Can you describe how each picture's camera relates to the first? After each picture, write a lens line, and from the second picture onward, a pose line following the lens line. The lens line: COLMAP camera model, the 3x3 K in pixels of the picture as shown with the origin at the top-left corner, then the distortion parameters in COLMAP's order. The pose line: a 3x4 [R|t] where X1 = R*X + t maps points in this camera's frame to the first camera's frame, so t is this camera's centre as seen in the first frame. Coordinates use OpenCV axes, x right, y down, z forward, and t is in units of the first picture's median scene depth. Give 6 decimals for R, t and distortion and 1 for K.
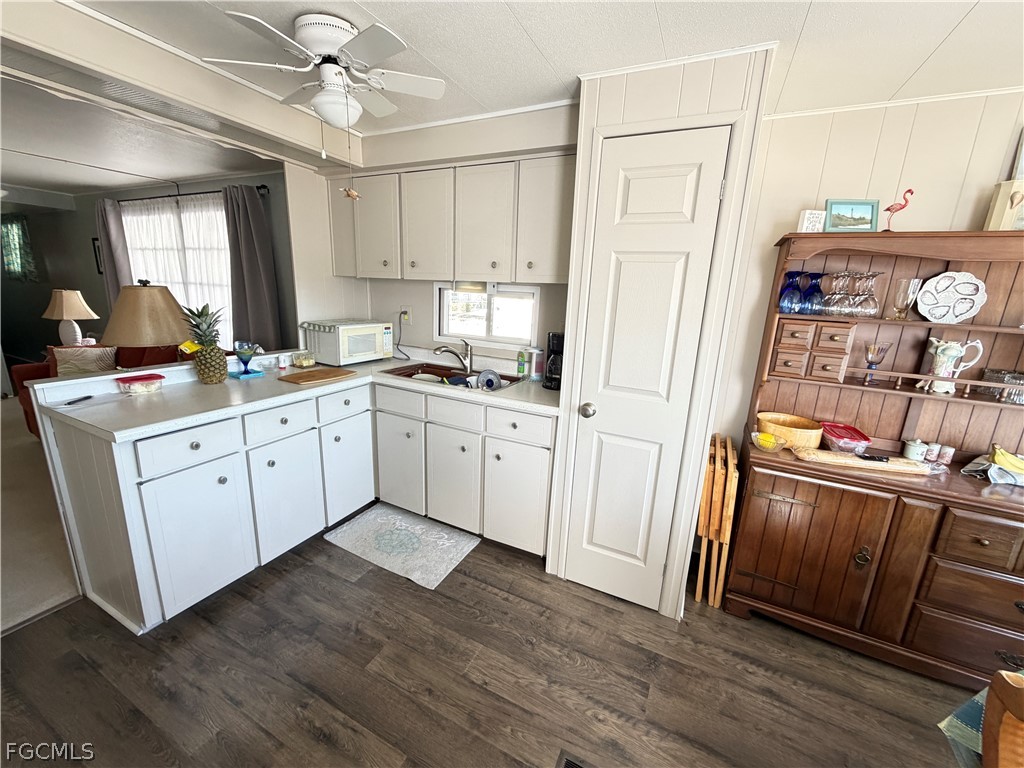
lens RADIAL K [[409.1, 0, 517.8], [0, 409.1, 379.1], [0, 0, 1]] dist [-0.000898, -0.000522]
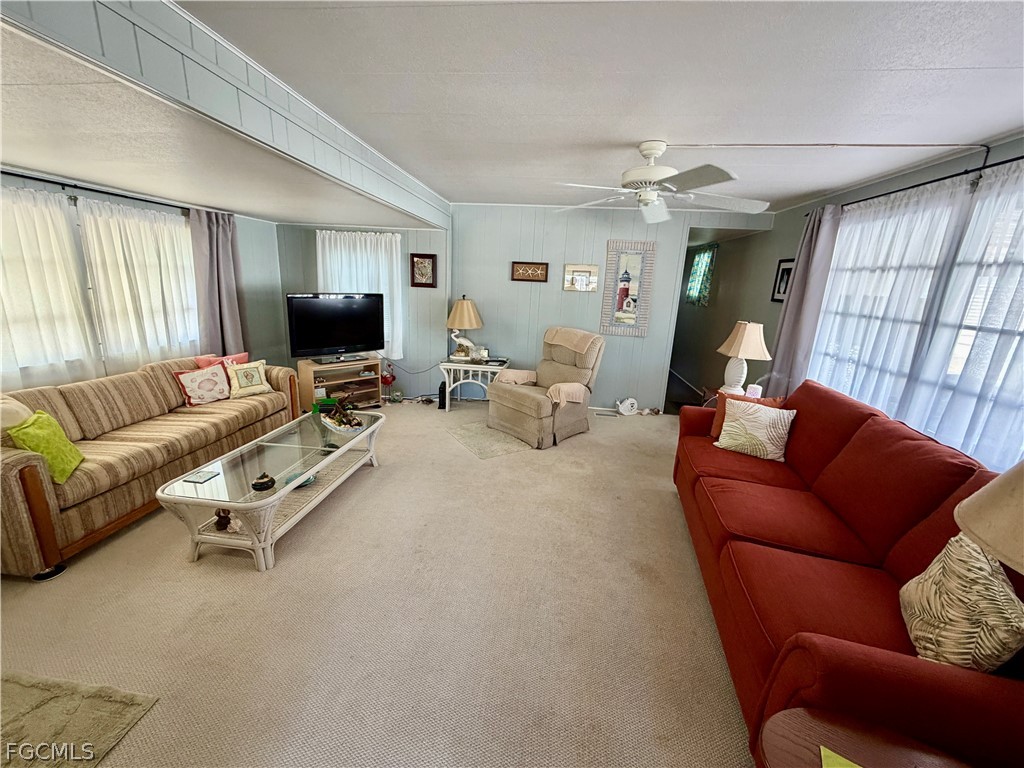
lens RADIAL K [[409.1, 0, 508.4], [0, 409.1, 384.1], [0, 0, 1]] dist [-0.000898, -0.000522]
pose [[0.316760, 0.215853, -0.923618, -0.895190], [-0.258023, 0.956649, 0.135082, -0.162439], [0.912736, 0.195526, 0.358723, 0.544111]]
